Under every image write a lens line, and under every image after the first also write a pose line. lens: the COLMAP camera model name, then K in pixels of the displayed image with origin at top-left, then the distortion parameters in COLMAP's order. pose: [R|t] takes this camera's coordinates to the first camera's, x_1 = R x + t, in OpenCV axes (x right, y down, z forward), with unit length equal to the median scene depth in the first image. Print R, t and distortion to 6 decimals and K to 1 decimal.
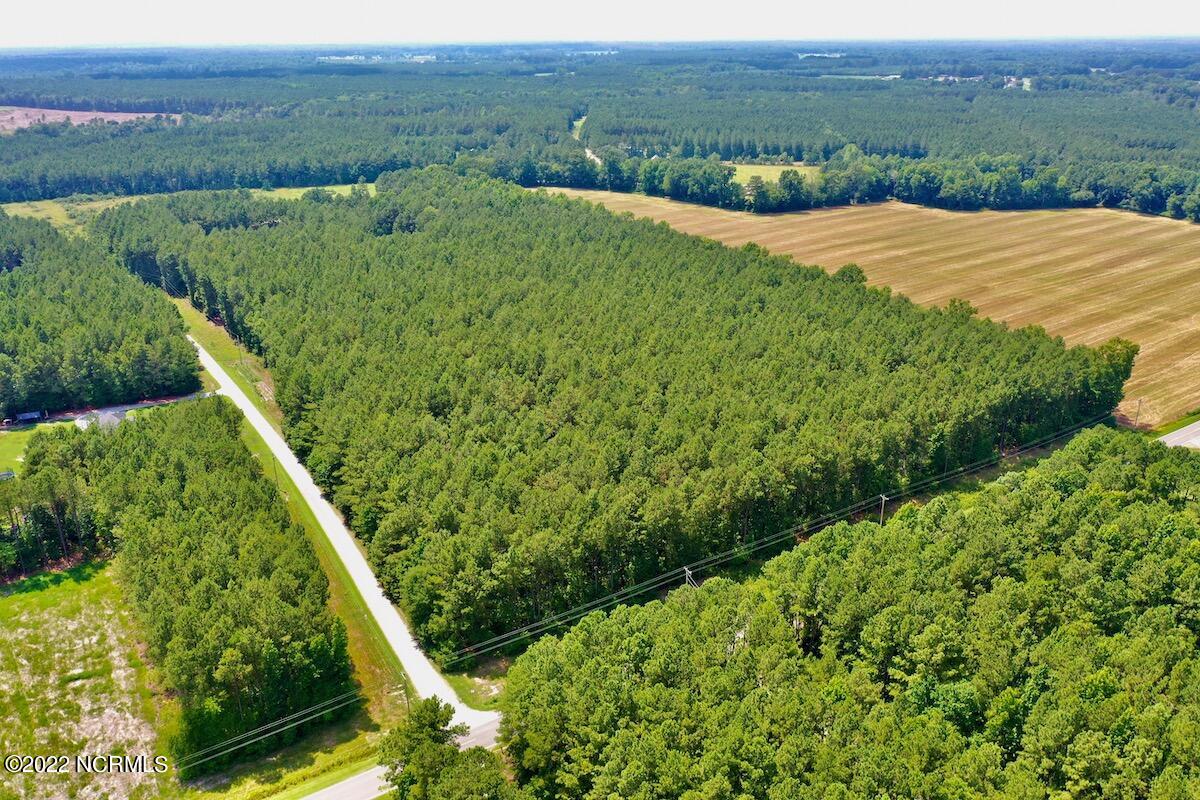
lens RADIAL K [[948.7, 0, 600.0], [0, 948.7, 400.0], [0, 0, 1]] dist [-0.000923, -0.003417]
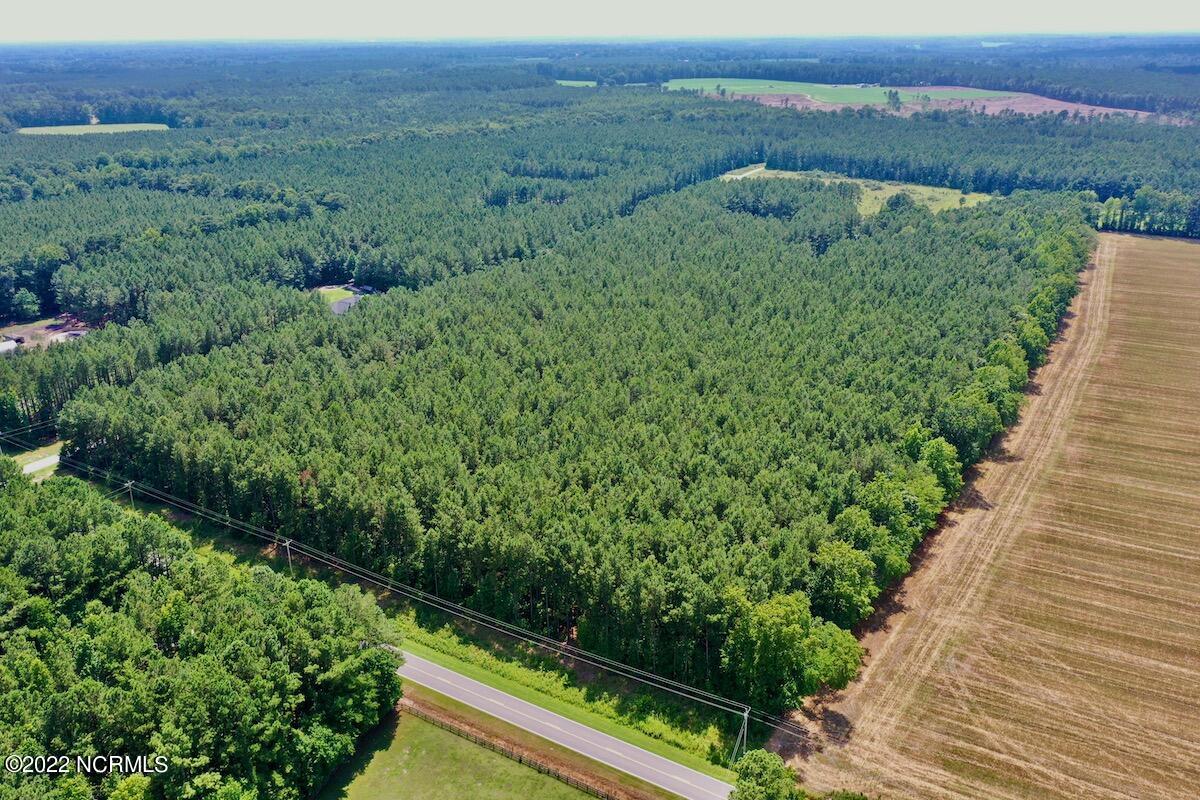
lens RADIAL K [[948.7, 0, 600.0], [0, 948.7, 400.0], [0, 0, 1]] dist [-0.000923, -0.003417]
pose [[0.428647, 0.332714, -0.839978, 0.408226], [-0.322727, 0.924771, 0.201610, -0.110954], [0.843866, 0.184664, 0.503776, 0.261360]]
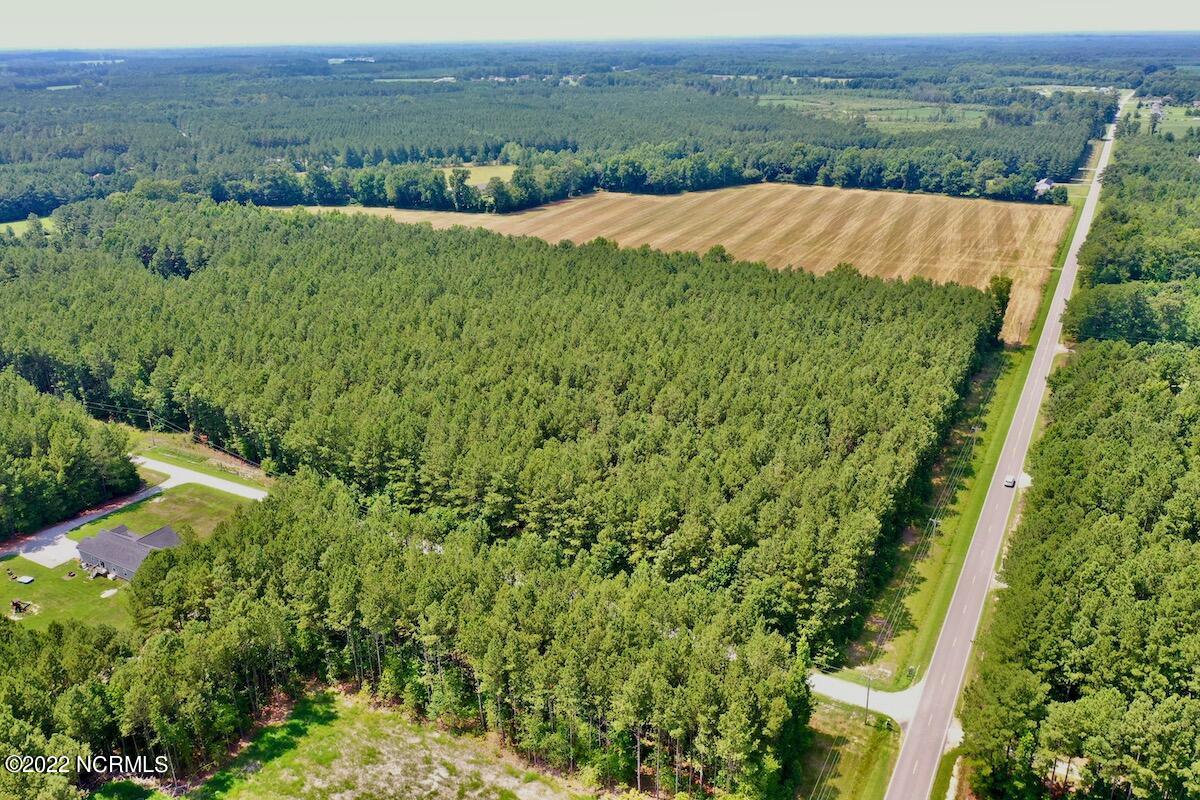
lens RADIAL K [[948.7, 0, 600.0], [0, 948.7, 400.0], [0, 0, 1]] dist [-0.000923, -0.003417]
pose [[0.877231, -0.178091, 0.445812, -0.212487], [0.180100, 0.982904, 0.038261, -0.020531], [-0.445004, 0.046727, 0.894308, 0.057142]]
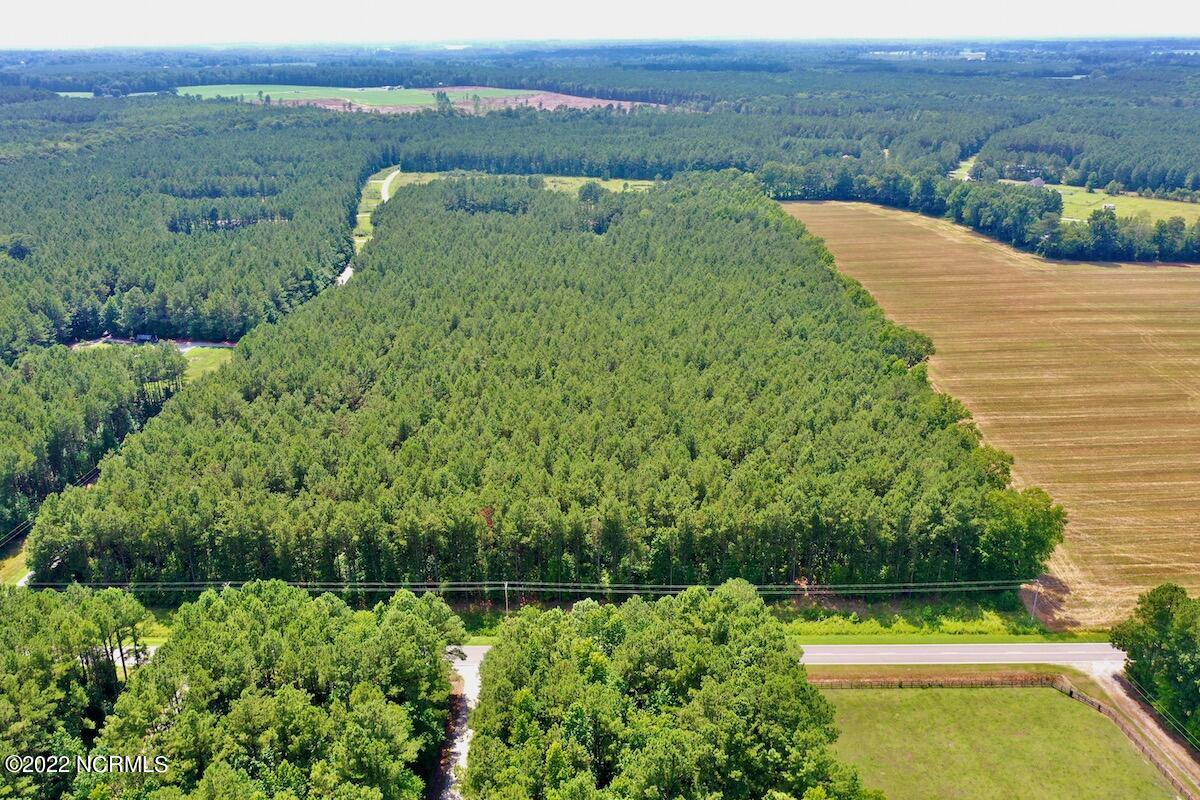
lens RADIAL K [[948.7, 0, 600.0], [0, 948.7, 400.0], [0, 0, 1]] dist [-0.000923, -0.003417]
pose [[0.833445, 0.203789, -0.513653, 0.272733], [-0.200368, 0.977707, 0.062787, -0.047807], [0.514997, 0.050590, 0.855698, 0.097755]]
